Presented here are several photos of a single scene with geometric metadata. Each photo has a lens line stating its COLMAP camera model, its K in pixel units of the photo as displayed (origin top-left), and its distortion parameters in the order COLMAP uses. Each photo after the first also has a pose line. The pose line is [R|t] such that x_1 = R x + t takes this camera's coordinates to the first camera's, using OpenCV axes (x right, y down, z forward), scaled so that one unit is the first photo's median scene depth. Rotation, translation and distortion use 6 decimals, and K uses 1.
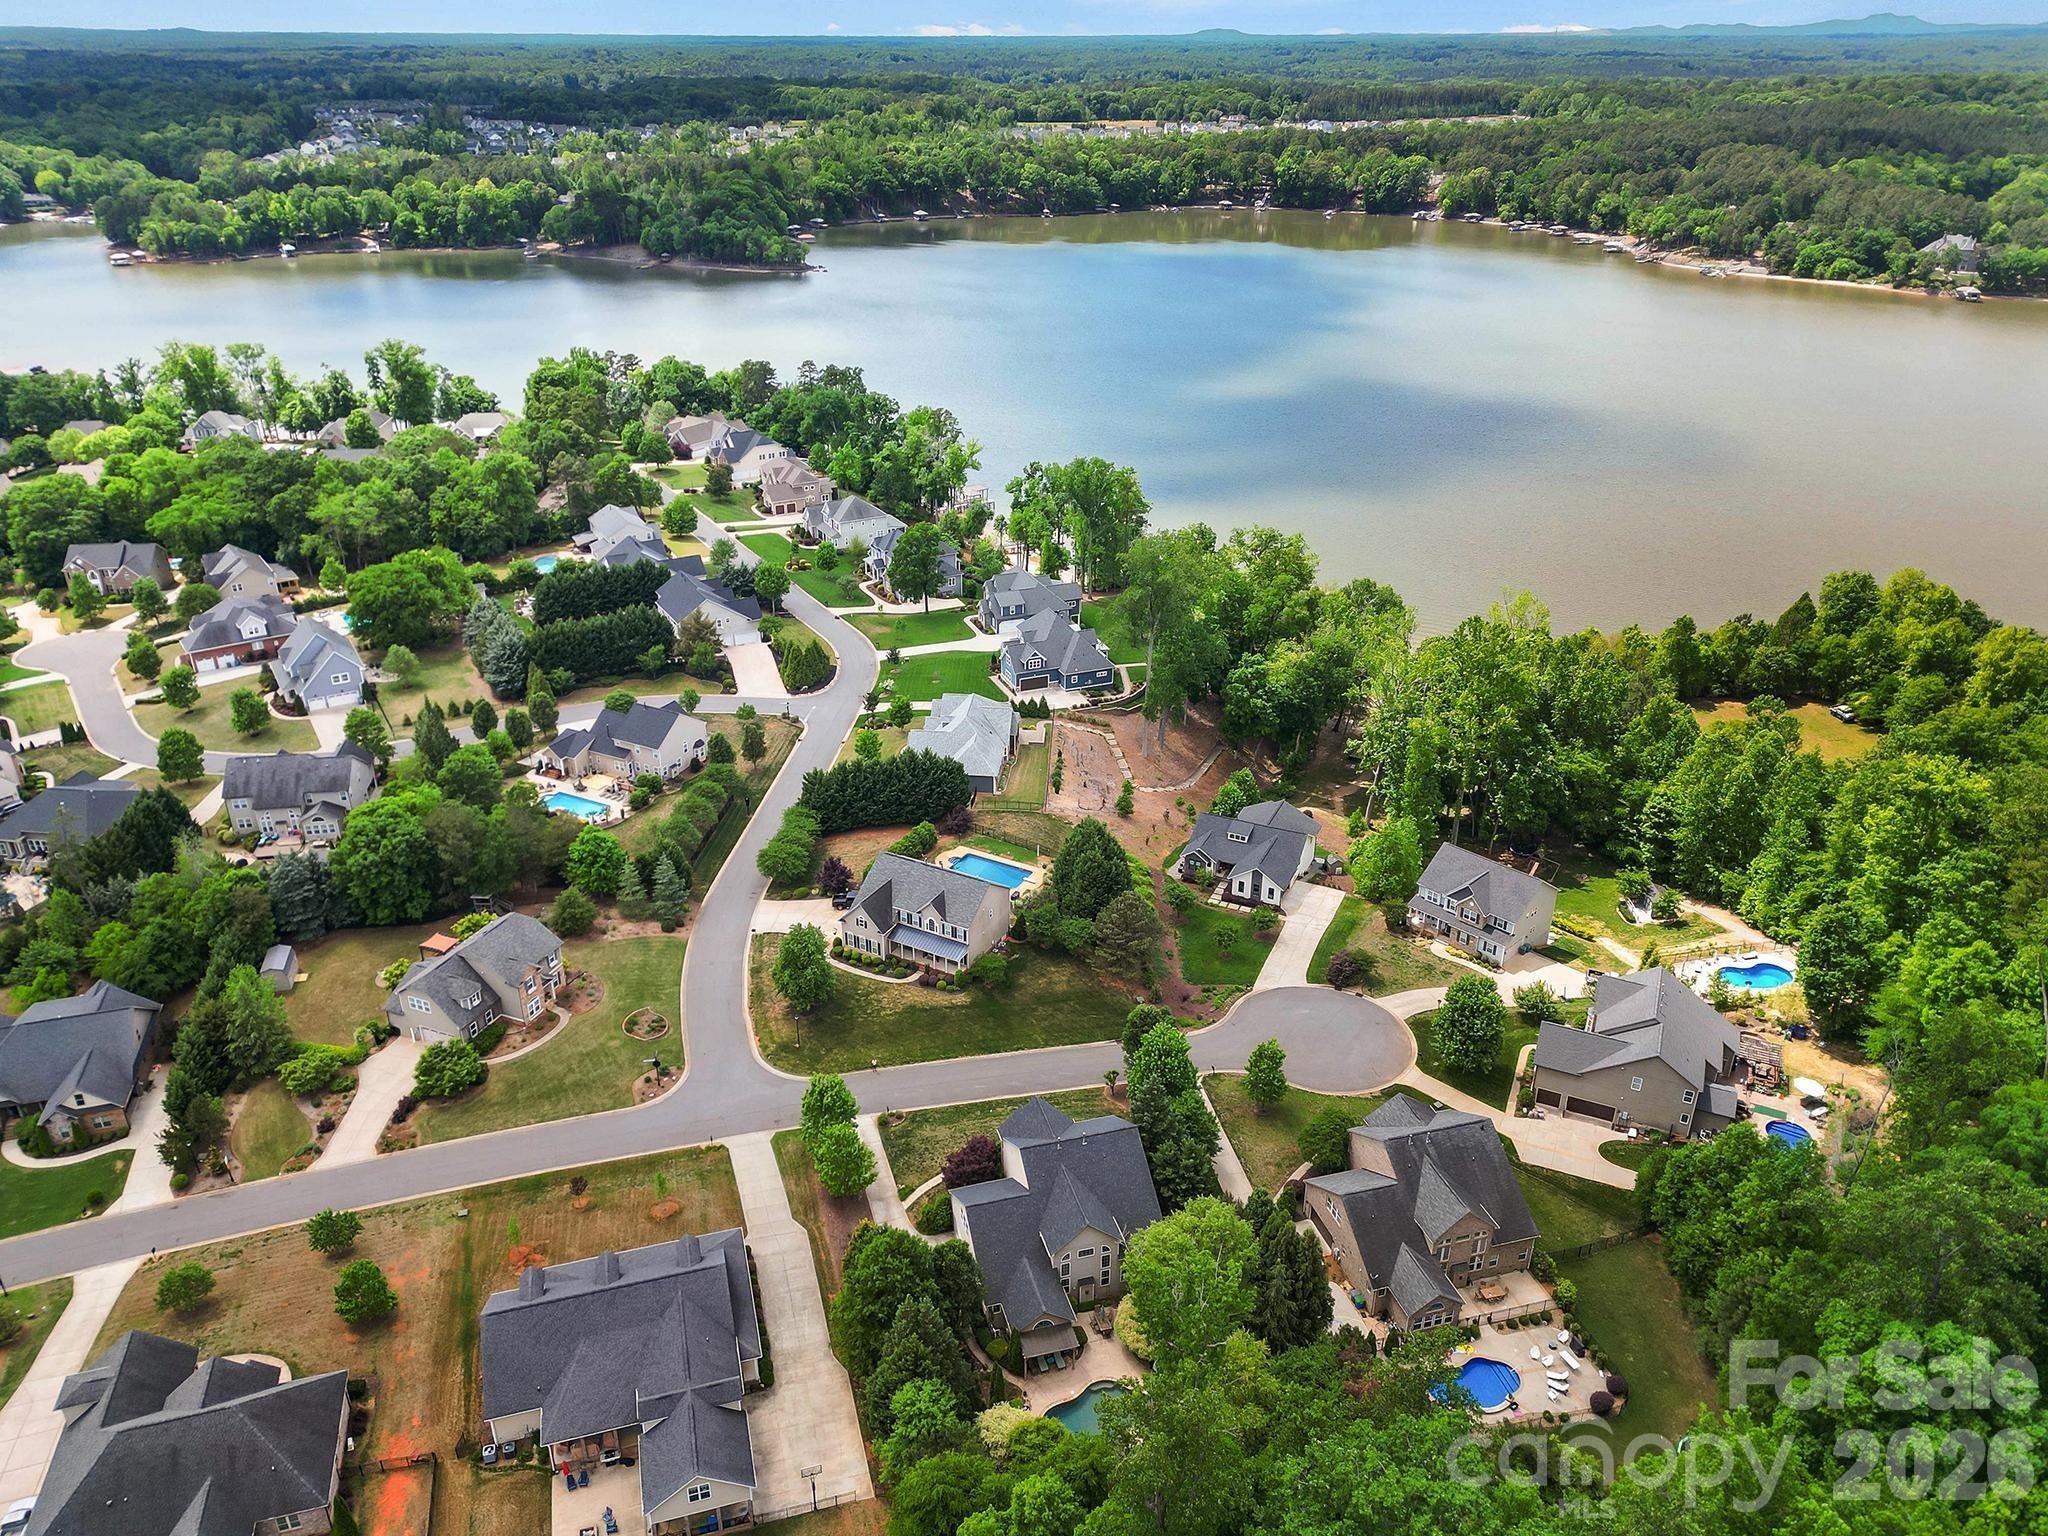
lens RADIAL K [[1434.5, 0, 1024.0], [0, 1434.5, 768.0], [0, 0, 1]] dist [0.097243, -0.105742]
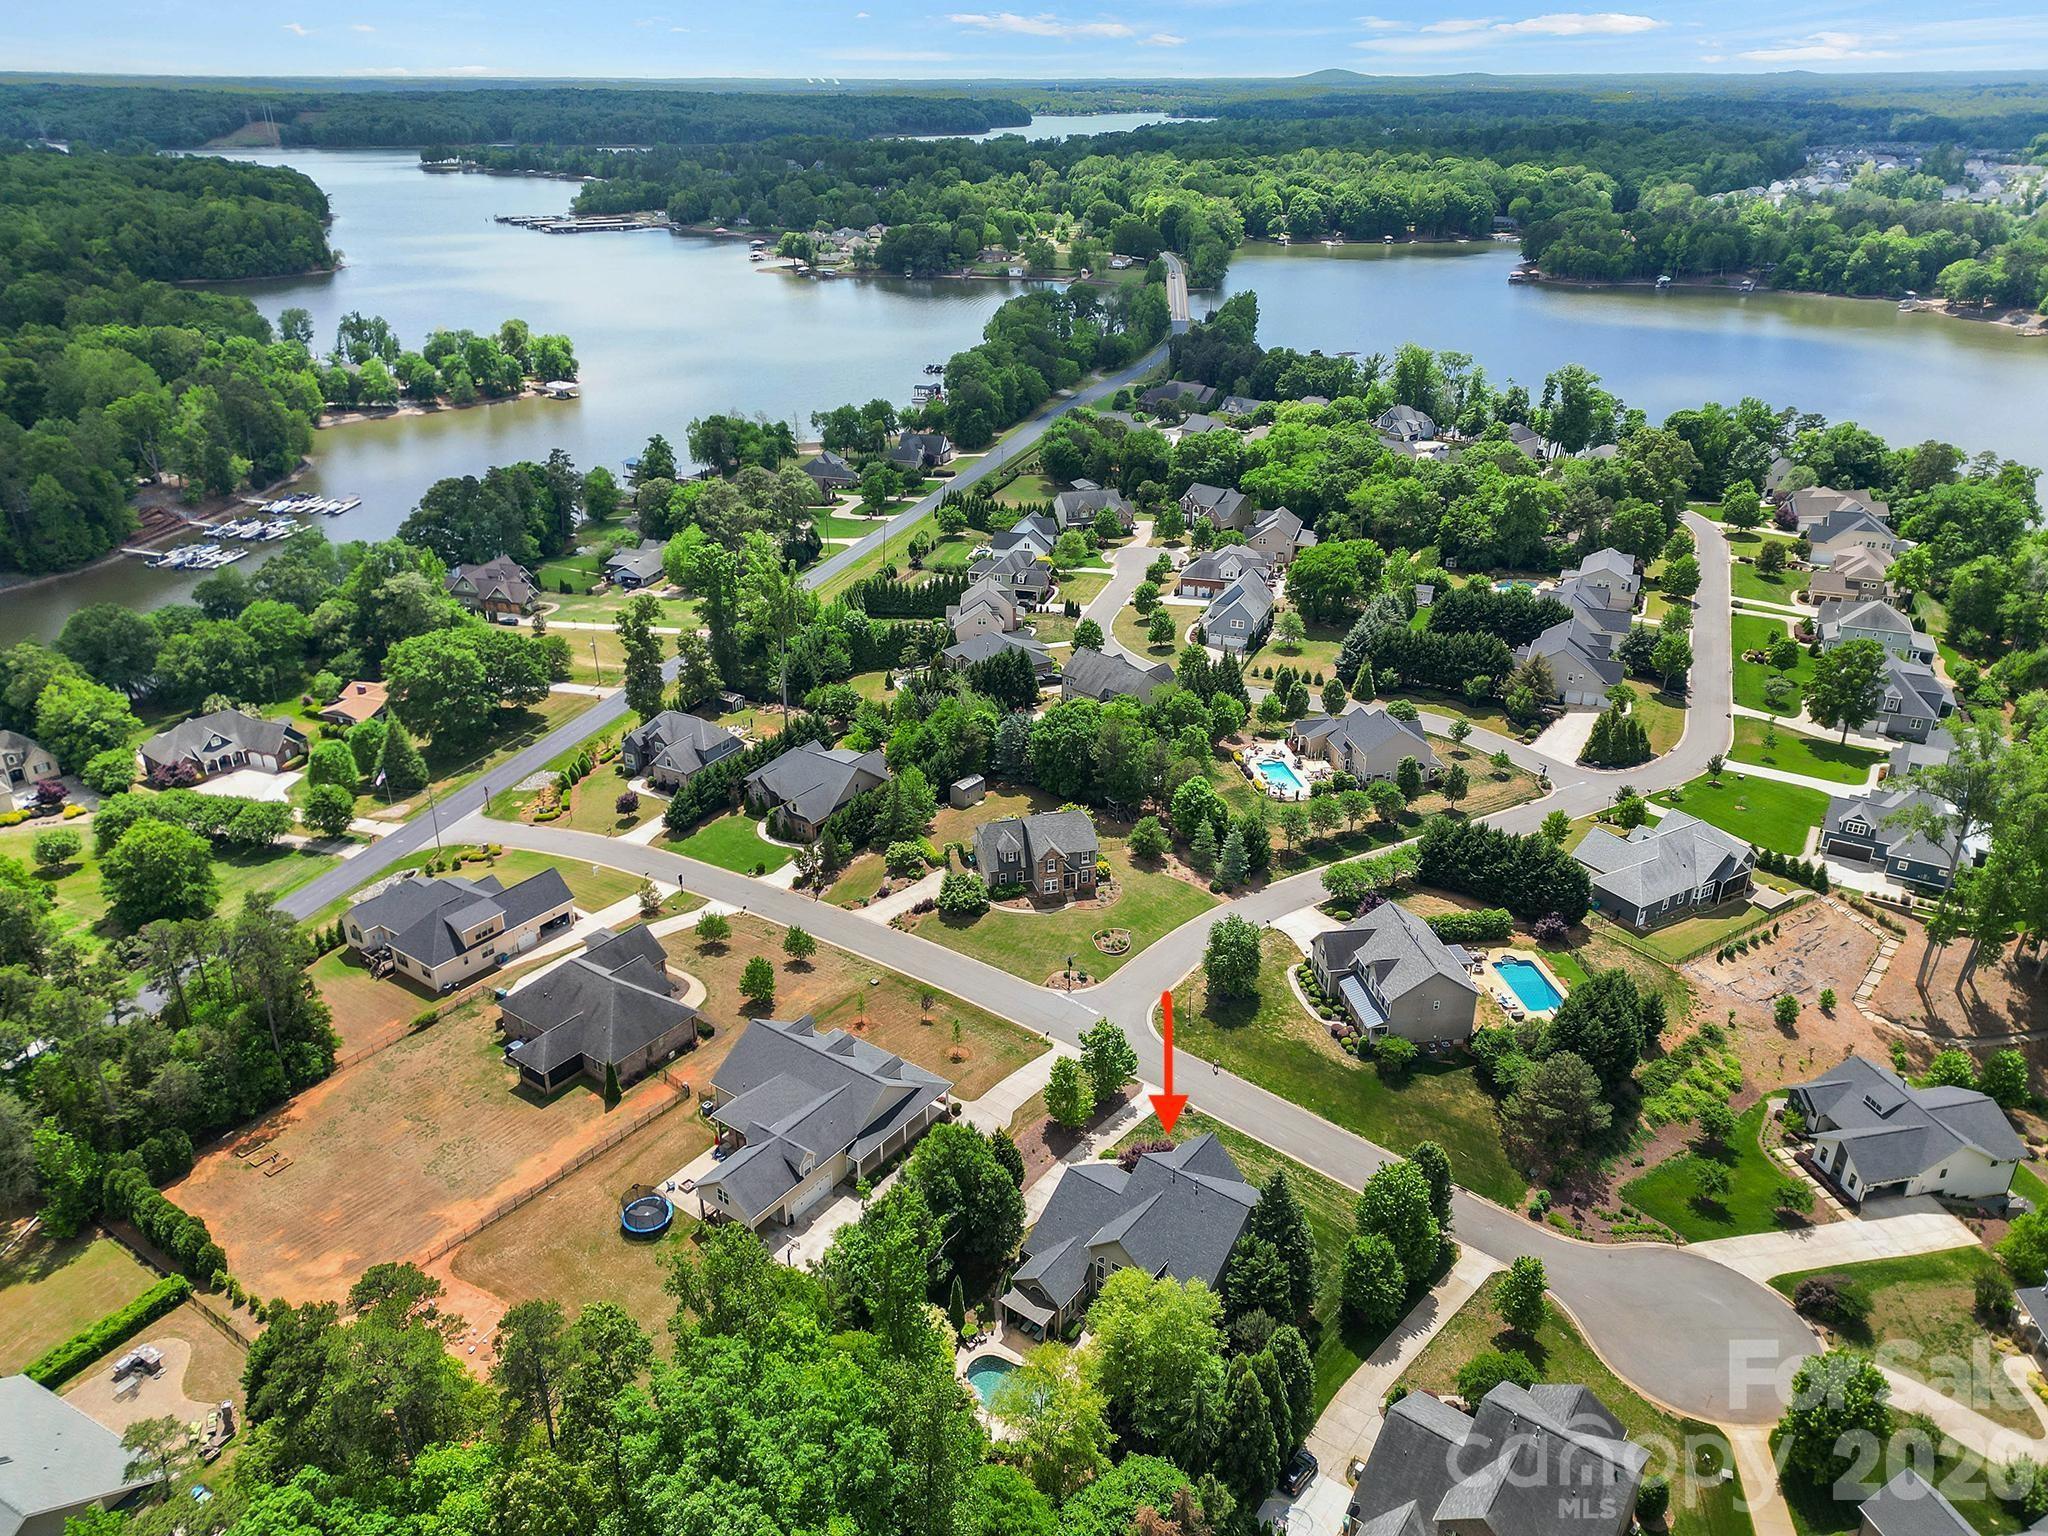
lens RADIAL K [[1434.5, 0, 1024.0], [0, 1434.5, 768.0], [0, 0, 1]] dist [0.097243, -0.105742]
pose [[0.613204, 0.338762, -0.713597, 0.288296], [-0.354553, 0.925299, 0.134589, -0.047896], [0.705884, 0.170478, 0.687506, 0.096715]]
